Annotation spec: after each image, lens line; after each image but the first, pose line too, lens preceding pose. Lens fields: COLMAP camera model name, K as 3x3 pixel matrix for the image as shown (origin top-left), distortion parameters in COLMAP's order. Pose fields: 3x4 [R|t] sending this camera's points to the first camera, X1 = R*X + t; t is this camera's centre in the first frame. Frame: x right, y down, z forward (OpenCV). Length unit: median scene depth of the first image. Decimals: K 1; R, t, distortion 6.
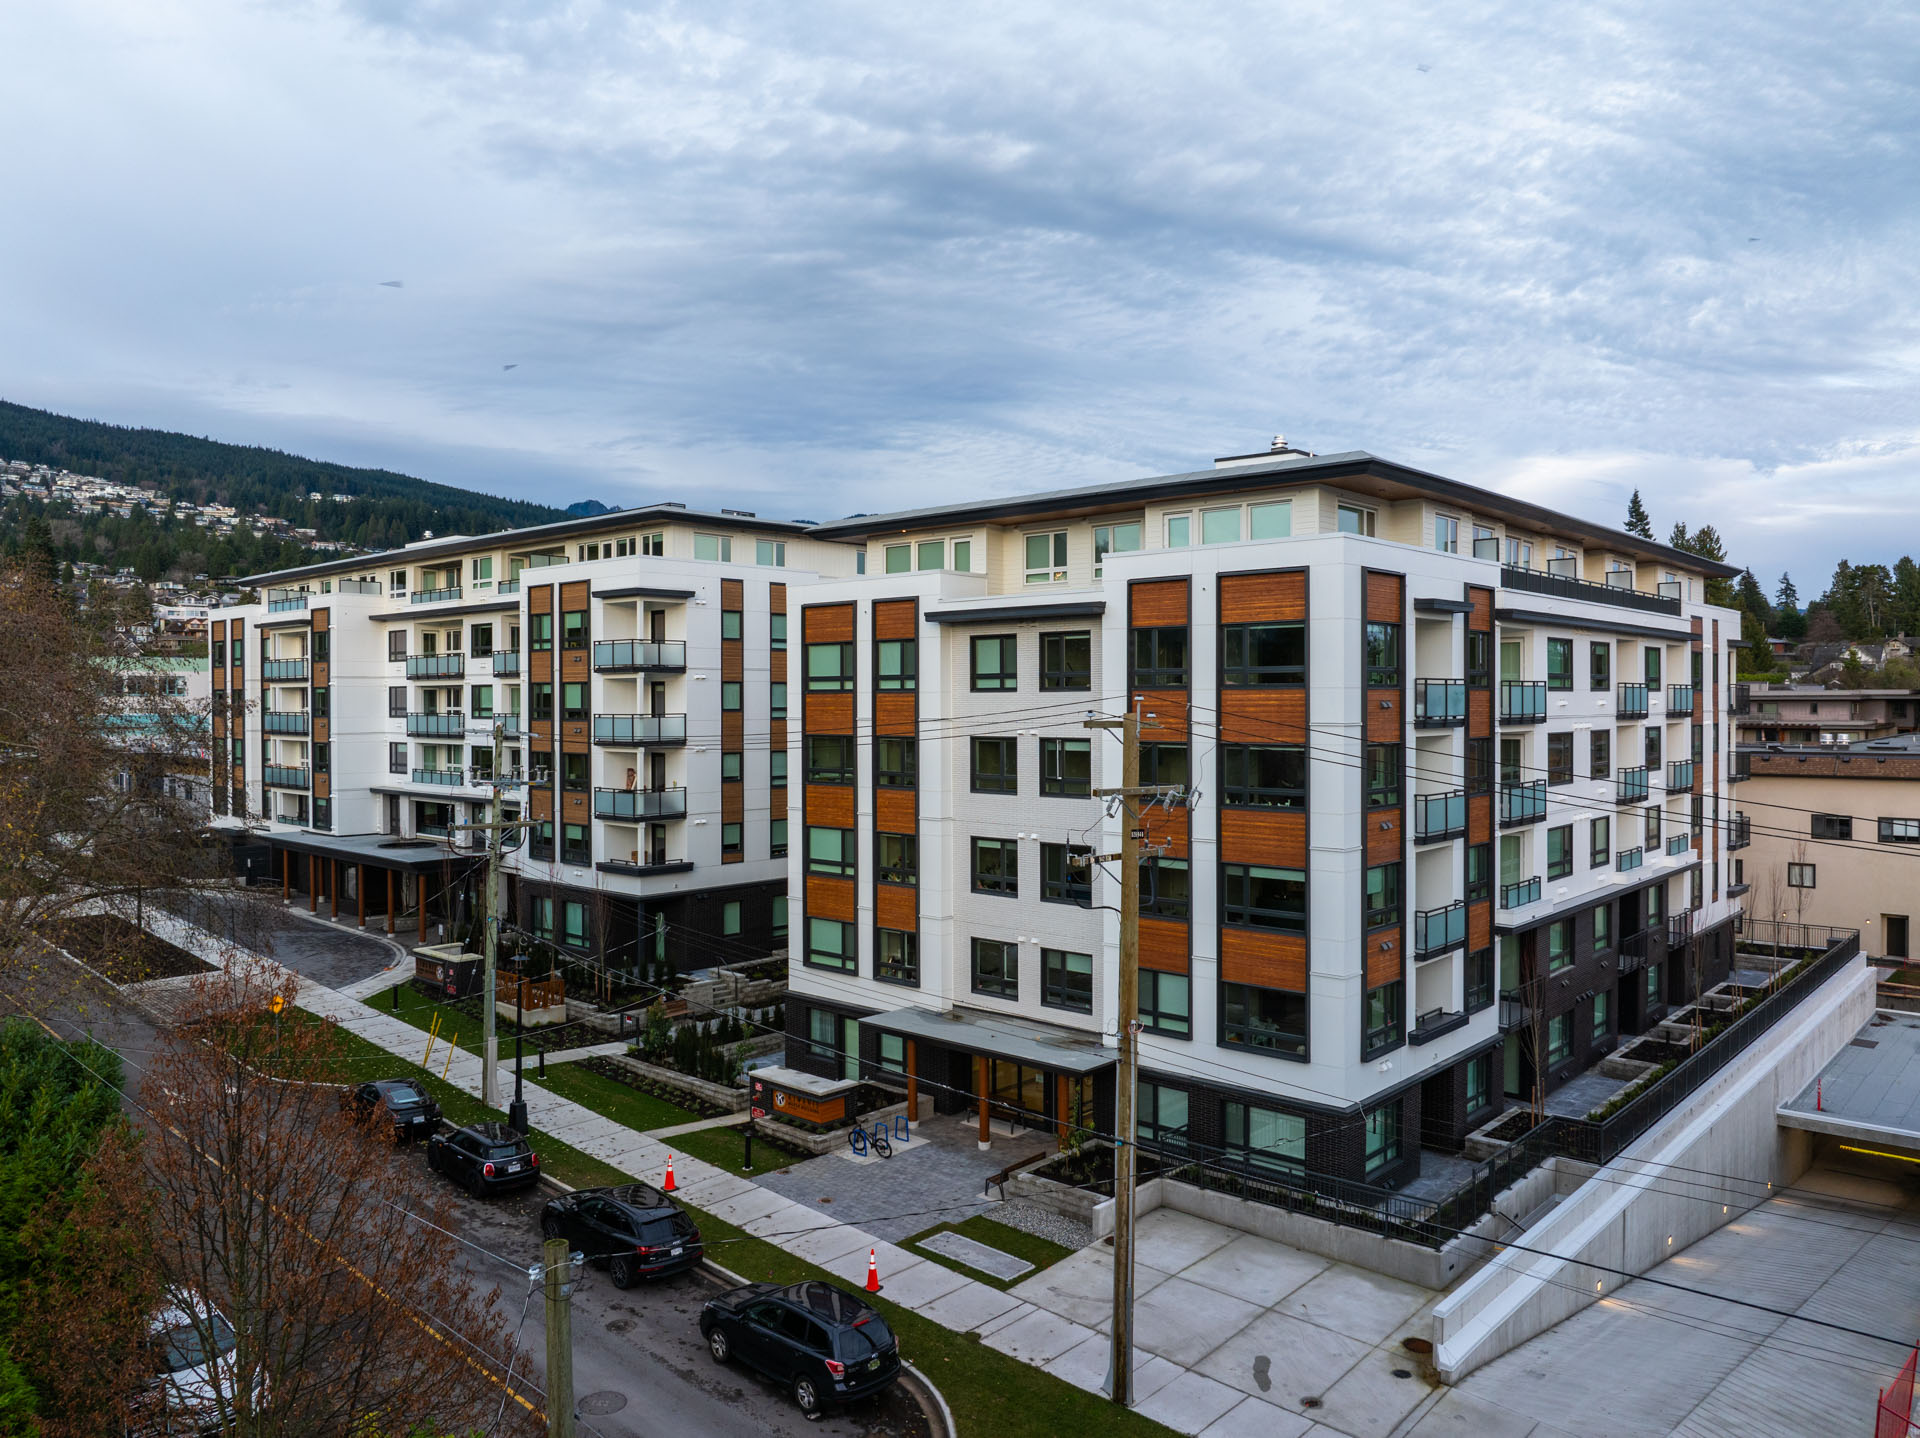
lens RADIAL K [[1377.5, 0, 971.5], [0, 1377.5, 717.4], [0, 0, 1]] dist [-0.053166, 0.035118]
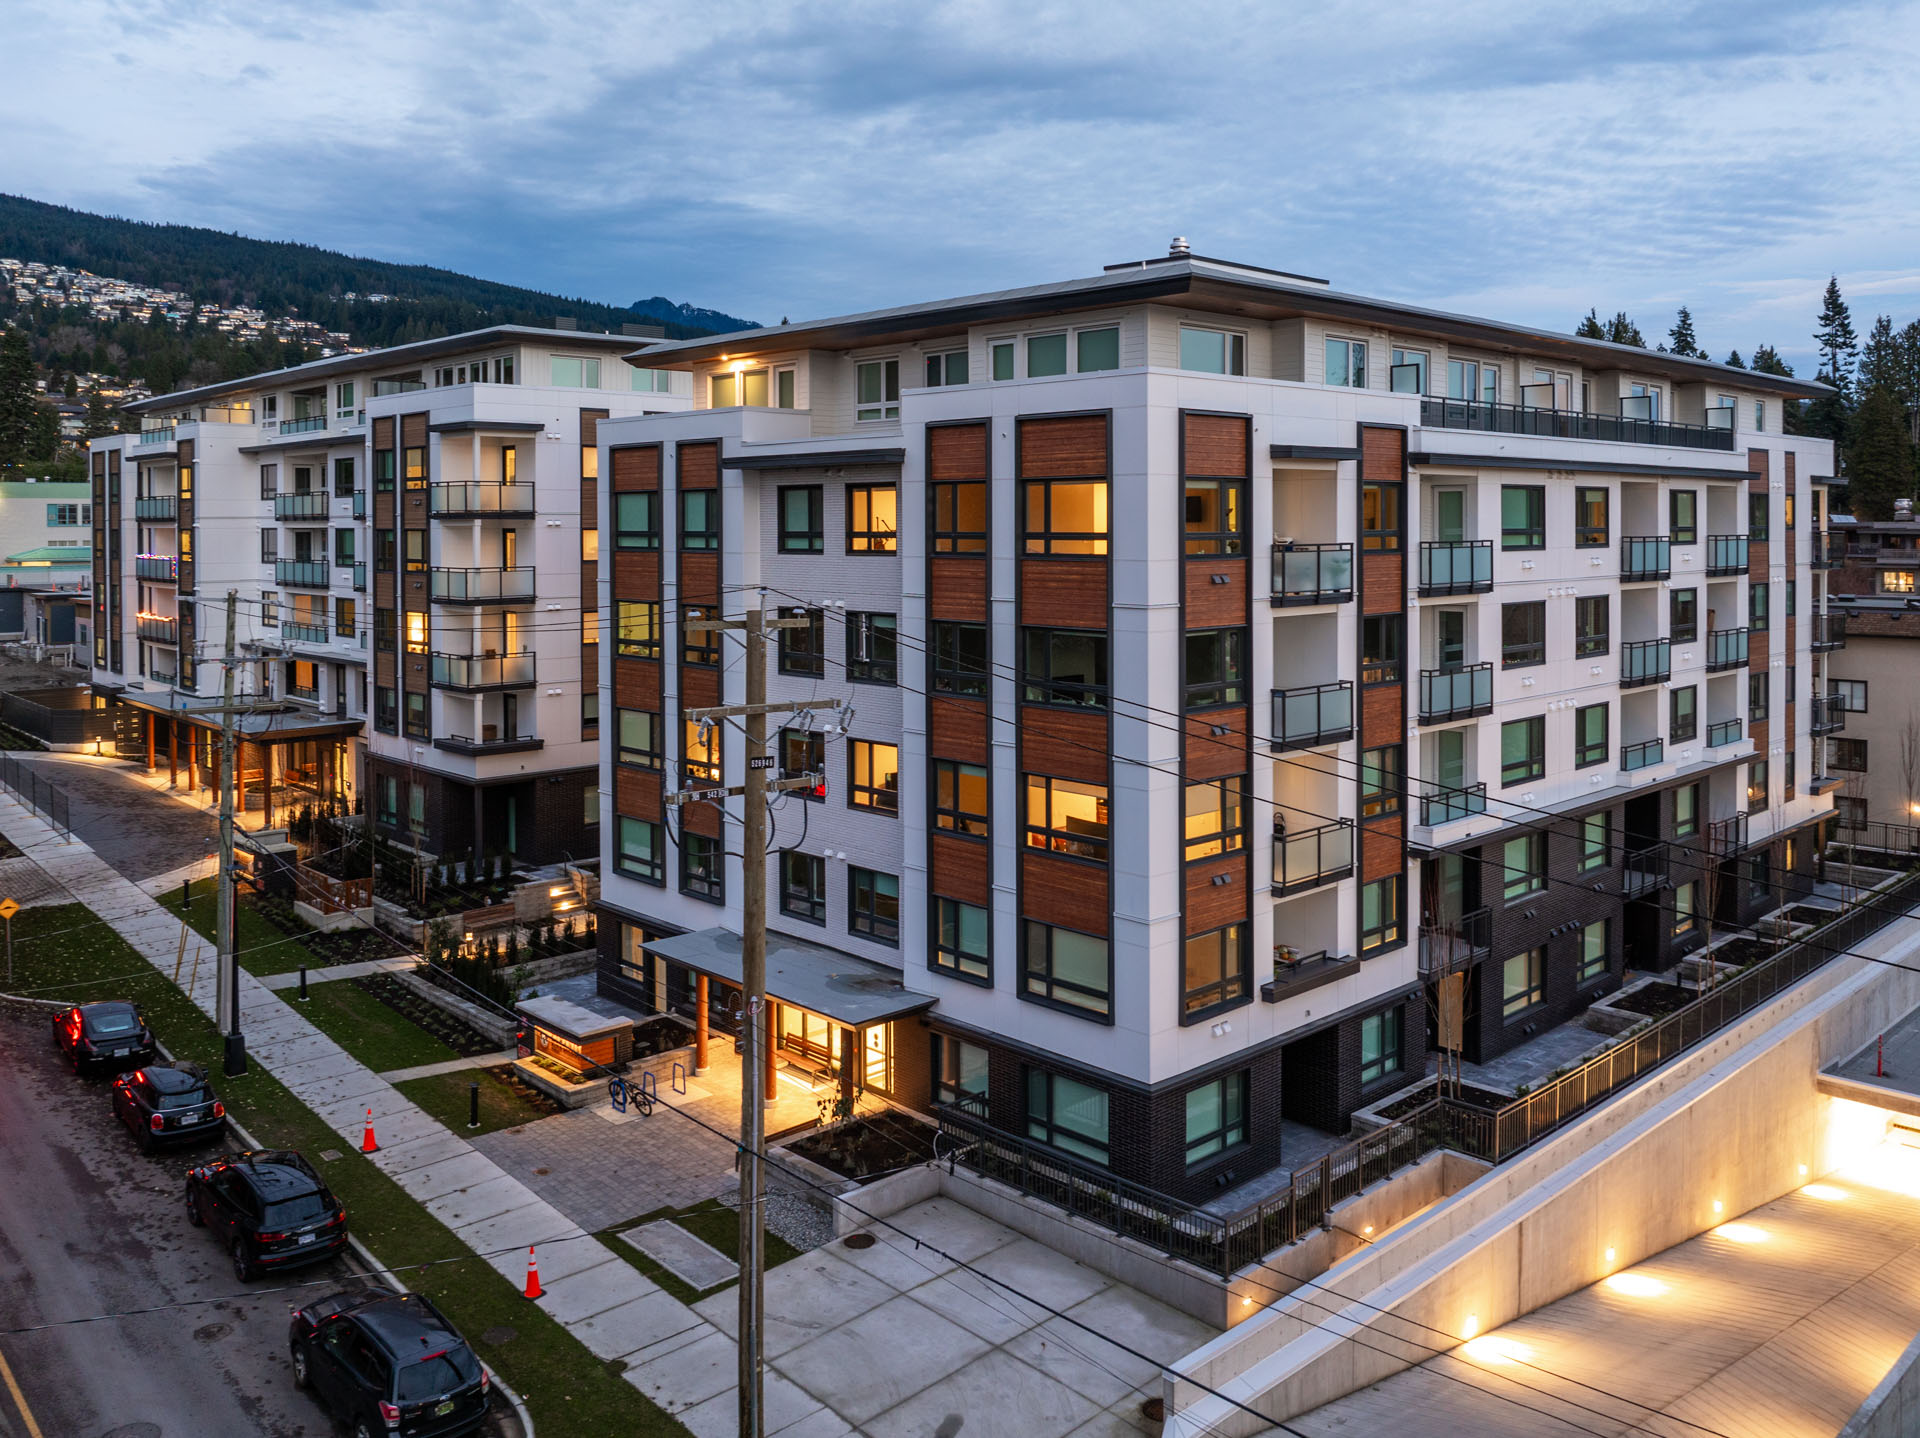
lens RADIAL K [[1568.1, 0, 961.2], [0, 1568.1, 541.8], [0, 0, 1]] dist [-0.041050, 0.008969]
pose [[0.996930, 0.000842, -0.078291, 0.177979], [-0.000817, 1.000000, 0.000356, -0.025171], [0.078292, -0.000291, 0.996930, 0.061082]]
